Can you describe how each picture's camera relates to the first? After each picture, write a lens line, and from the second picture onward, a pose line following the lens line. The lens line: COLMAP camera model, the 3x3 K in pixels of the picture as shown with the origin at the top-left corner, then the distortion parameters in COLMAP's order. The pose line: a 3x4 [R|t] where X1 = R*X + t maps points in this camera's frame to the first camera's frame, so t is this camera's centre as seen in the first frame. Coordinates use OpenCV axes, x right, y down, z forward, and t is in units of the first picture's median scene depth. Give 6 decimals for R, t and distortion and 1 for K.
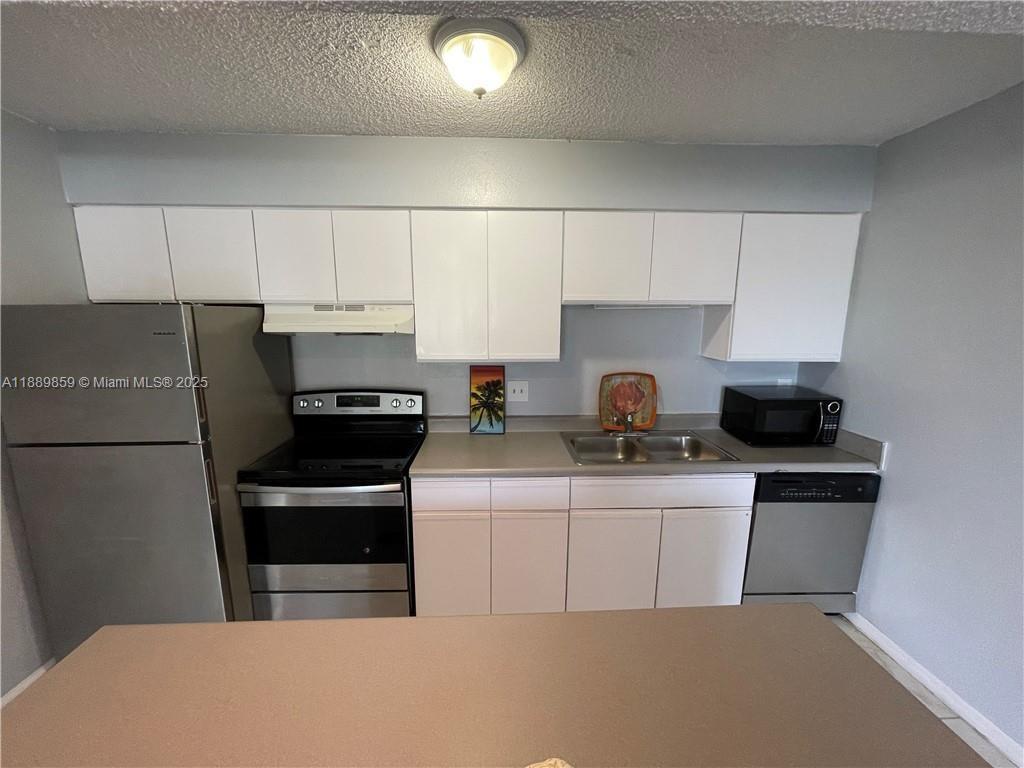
lens RADIAL K [[407.0, 0, 512.0], [0, 407.0, 384.0], [0, 0, 1]] dist [-0.012491, -0.000175]
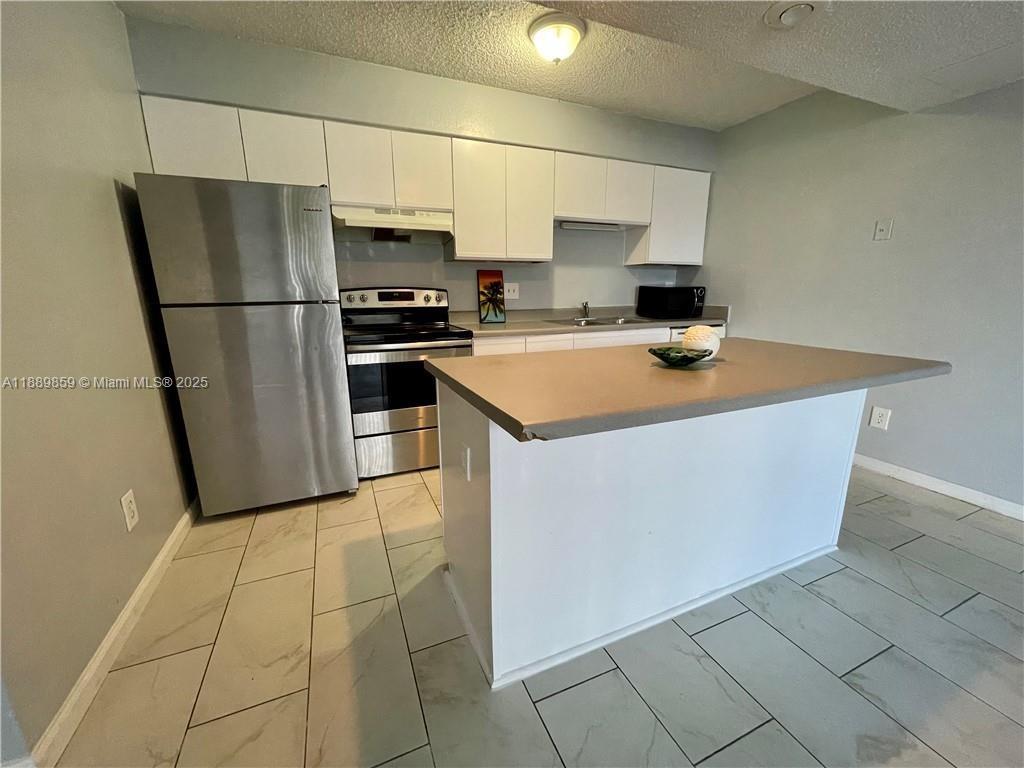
lens RADIAL K [[407.0, 0, 512.0], [0, 407.0, 384.0], [0, 0, 1]] dist [-0.012491, -0.000175]
pose [[0.931885, -0.091675, 0.350979, -0.508993], [0.073612, 0.995199, 0.064497, 0.250820], [-0.355207, -0.034267, 0.934159, -0.273696]]
